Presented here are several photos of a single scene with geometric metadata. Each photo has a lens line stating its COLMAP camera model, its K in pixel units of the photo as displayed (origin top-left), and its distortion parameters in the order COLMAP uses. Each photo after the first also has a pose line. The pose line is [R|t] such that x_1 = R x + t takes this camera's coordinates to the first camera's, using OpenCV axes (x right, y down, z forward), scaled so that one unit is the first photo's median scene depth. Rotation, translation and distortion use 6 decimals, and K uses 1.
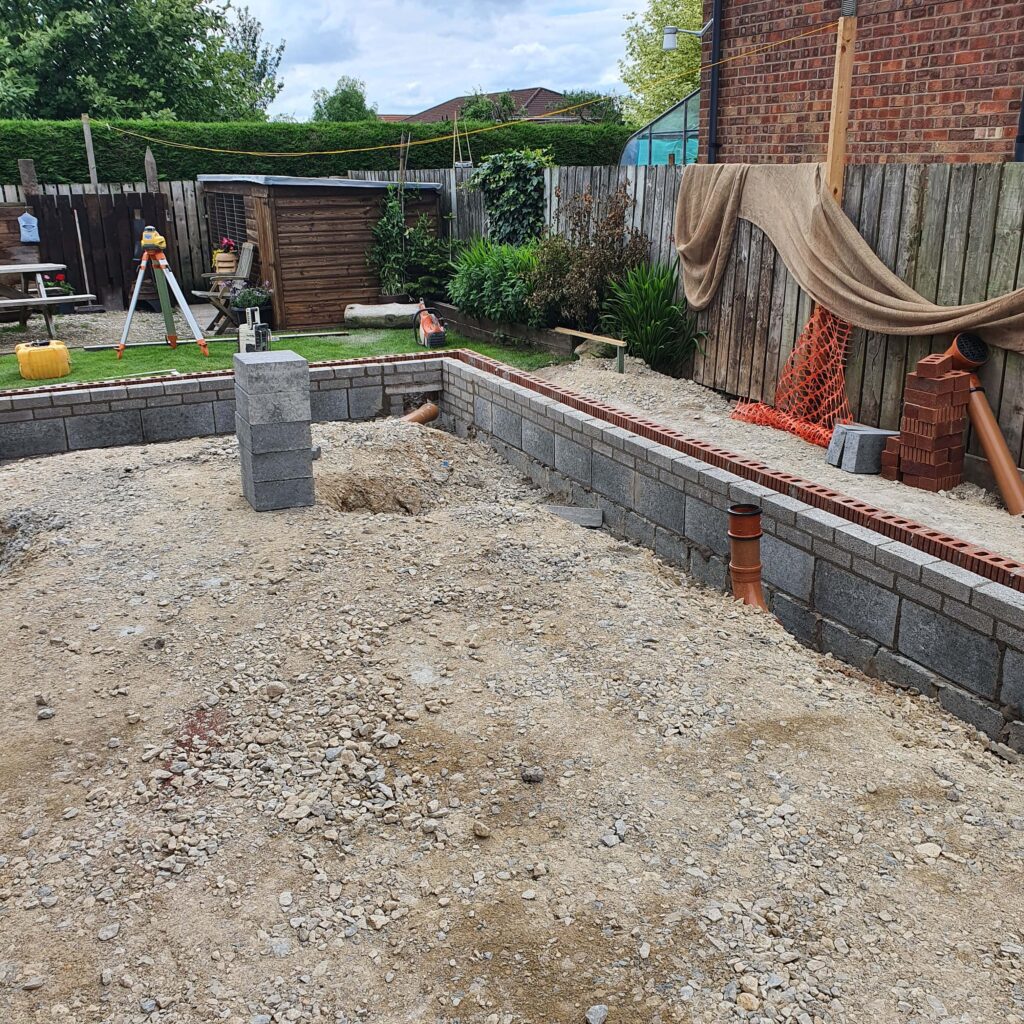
lens RADIAL K [[1063.3, 0, 512.0], [0, 1063.3, 512.0], [0, 0, 1]] dist [0.015135, 0.030231]
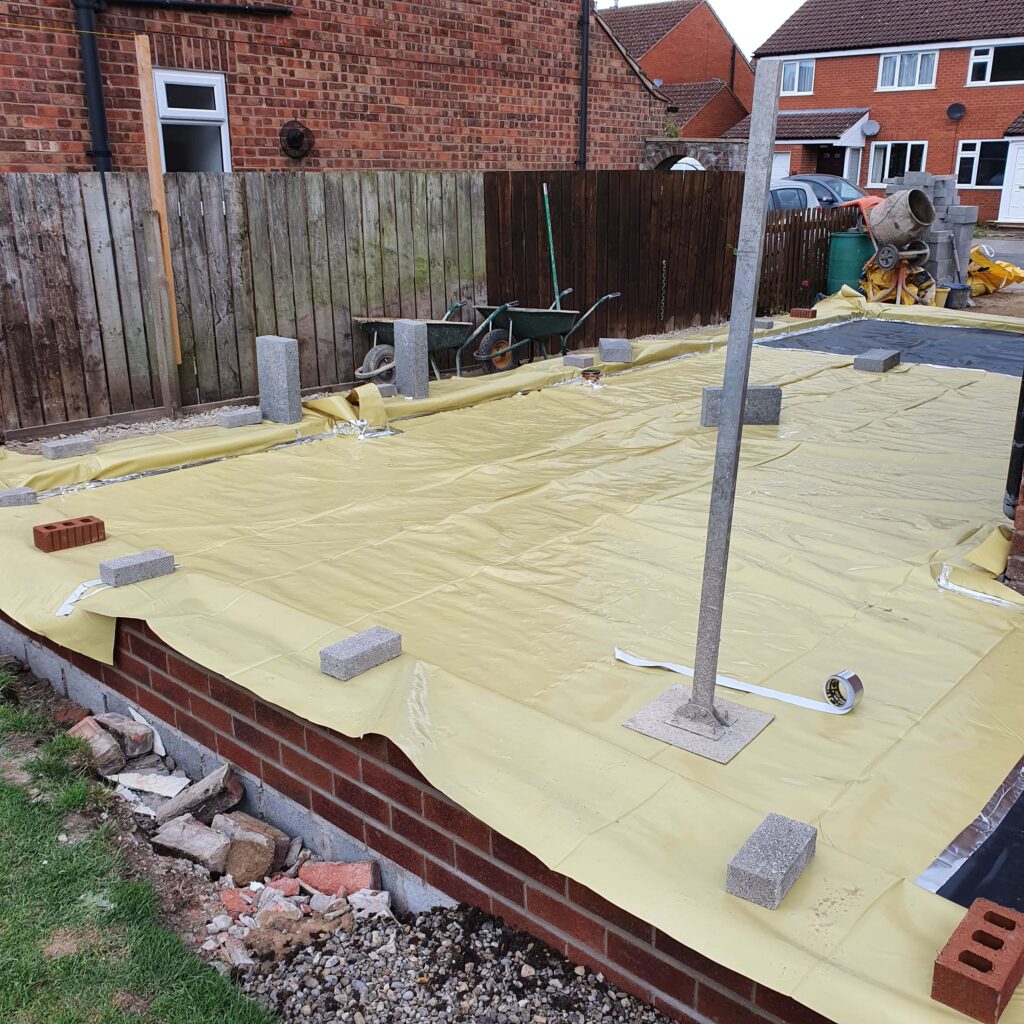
lens RADIAL K [[1068.5, 0, 530.7], [0, 1068.5, 510.1], [0, 0, 1]] dist [-0.030440, 0.096731]
pose [[-0.390760, -0.271063, 0.879677, -0.752895], [0.291909, 0.869841, 0.397701, -0.298738], [-0.872981, 0.412191, -0.260774, 0.939199]]
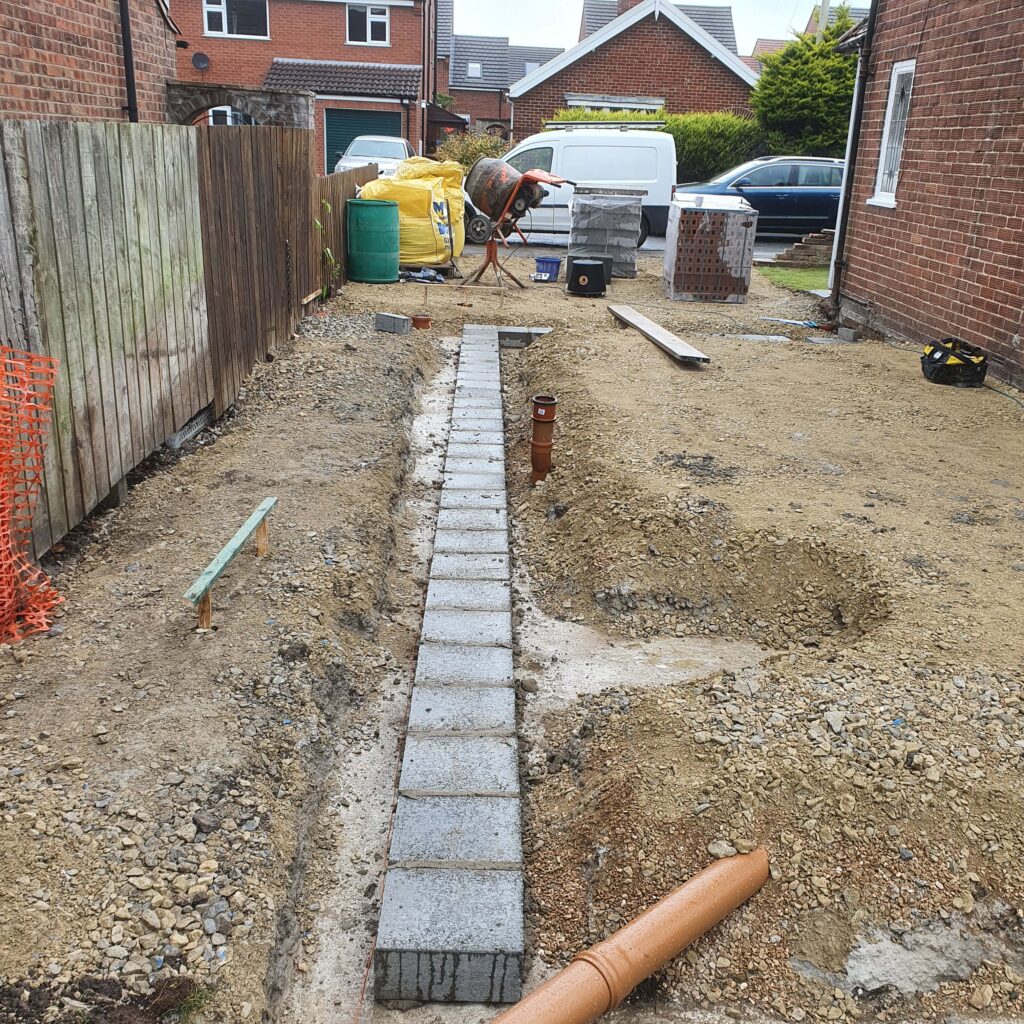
lens RADIAL K [[1068.5, 0, 530.7], [0, 1068.5, 510.1], [0, 0, 1]] dist [-0.030440, 0.096731]
pose [[-0.923249, -0.156619, 0.350831, -0.134346], [0.085568, 0.806383, 0.585171, -0.391541], [-0.374553, 0.570278, -0.731090, 1.197244]]
